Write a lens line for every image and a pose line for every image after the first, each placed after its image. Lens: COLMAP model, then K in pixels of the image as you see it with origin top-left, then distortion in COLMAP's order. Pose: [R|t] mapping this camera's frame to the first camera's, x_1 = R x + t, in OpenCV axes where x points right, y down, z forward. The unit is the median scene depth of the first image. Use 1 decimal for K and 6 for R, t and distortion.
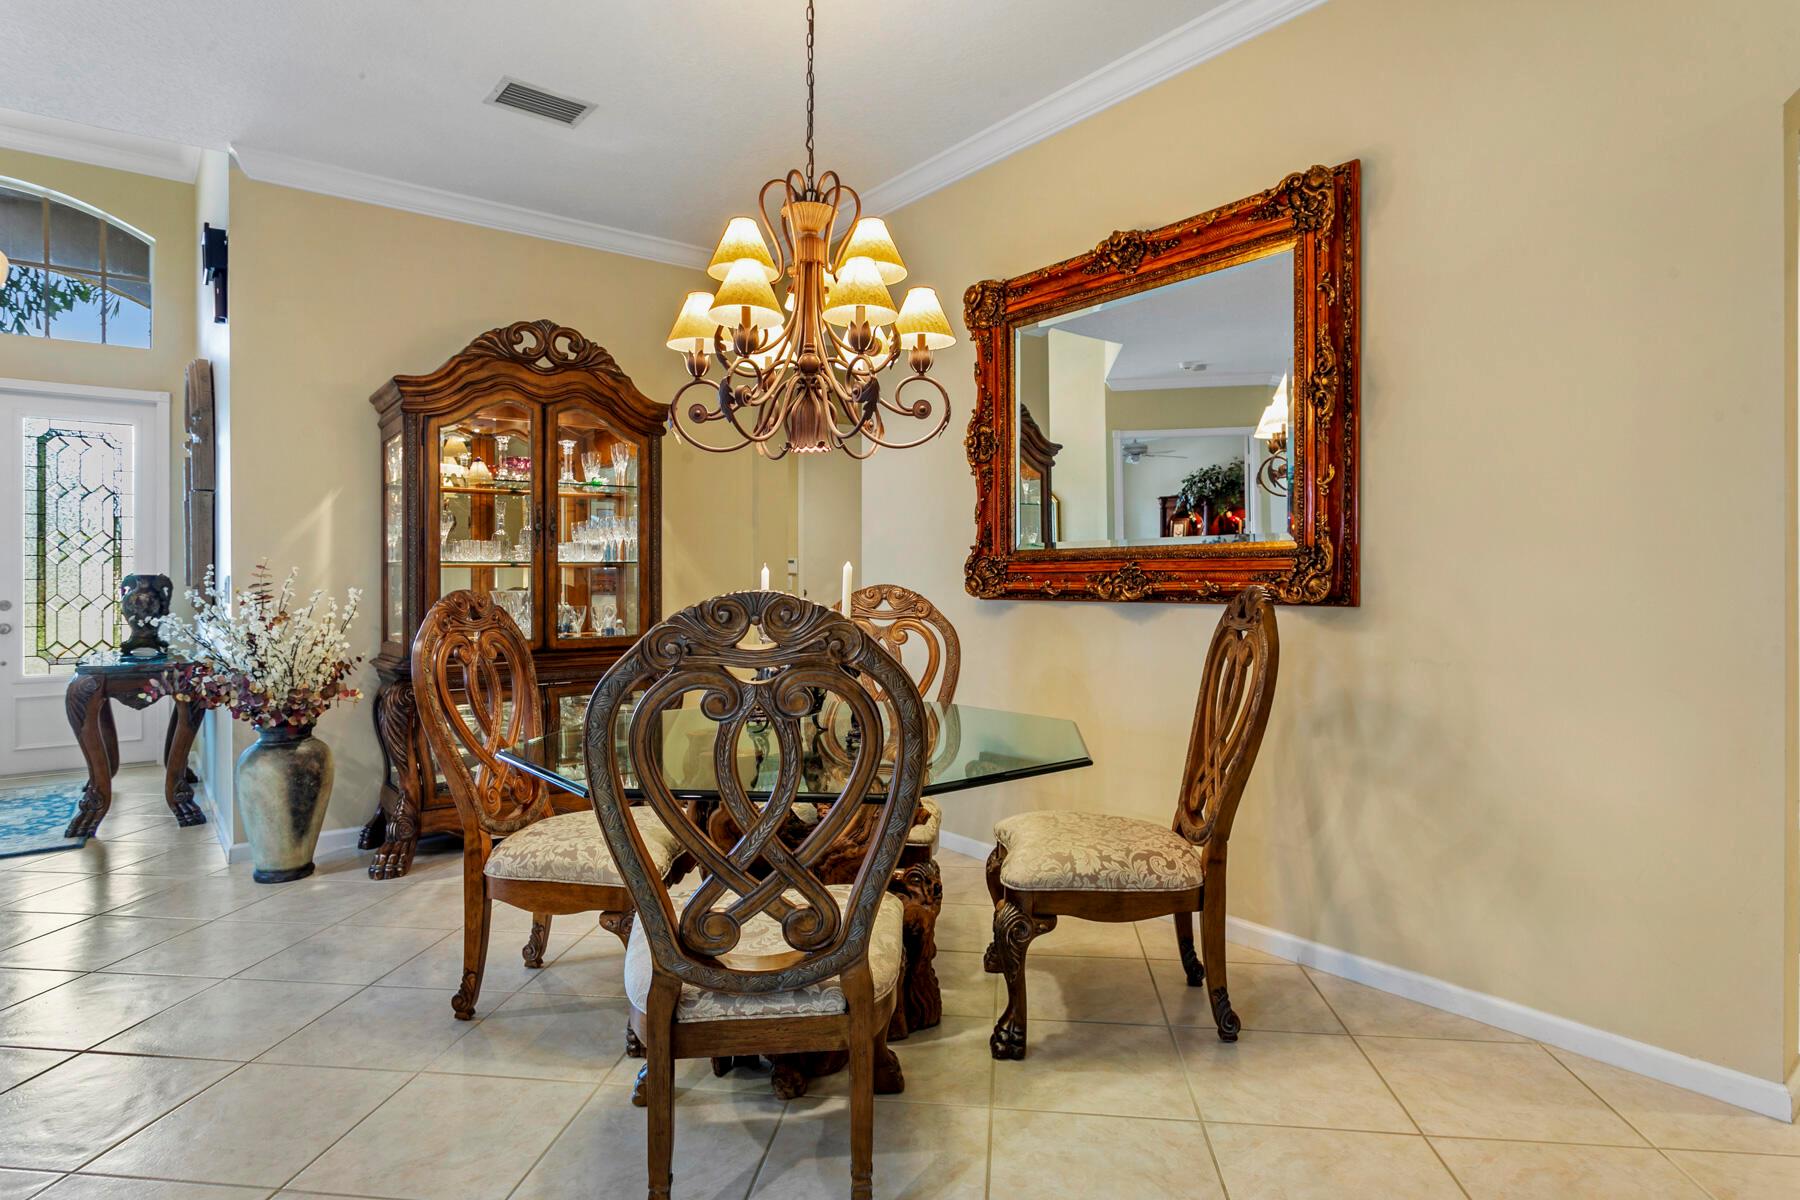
lens RADIAL K [[974.7, 0, 878.8], [0, 974.7, 591.6], [0, 0, 1]] dist [0.003211, 0.002333]
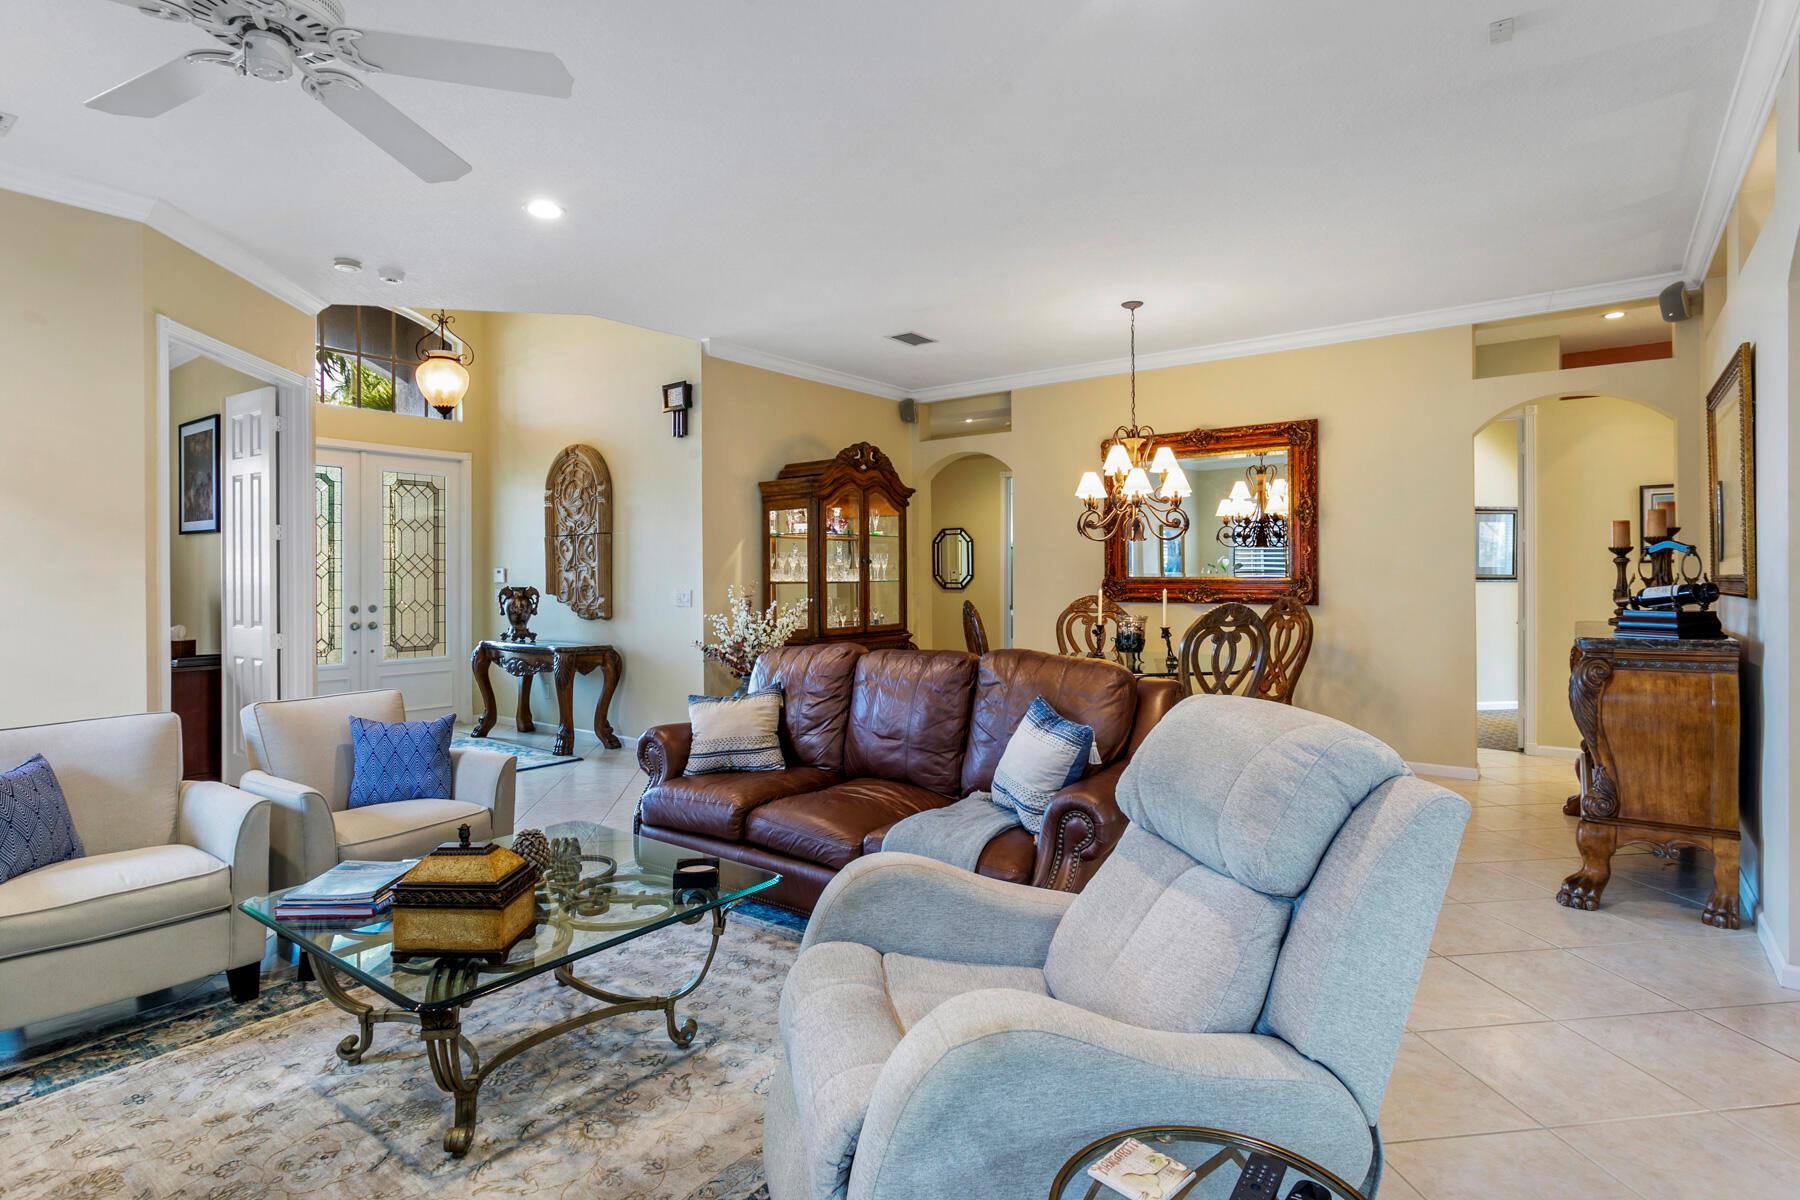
lens RADIAL K [[909.1, 0, 899.3], [0, 909.1, 589.2], [0, 0, 1]] dist [-0.005148, 0.000886]
pose [[0.965163, -0.002638, 0.261634, -0.698185], [0.002197, 0.999996, 0.001979, -0.019637], [-0.261639, -0.001335, 0.965165, -0.569781]]
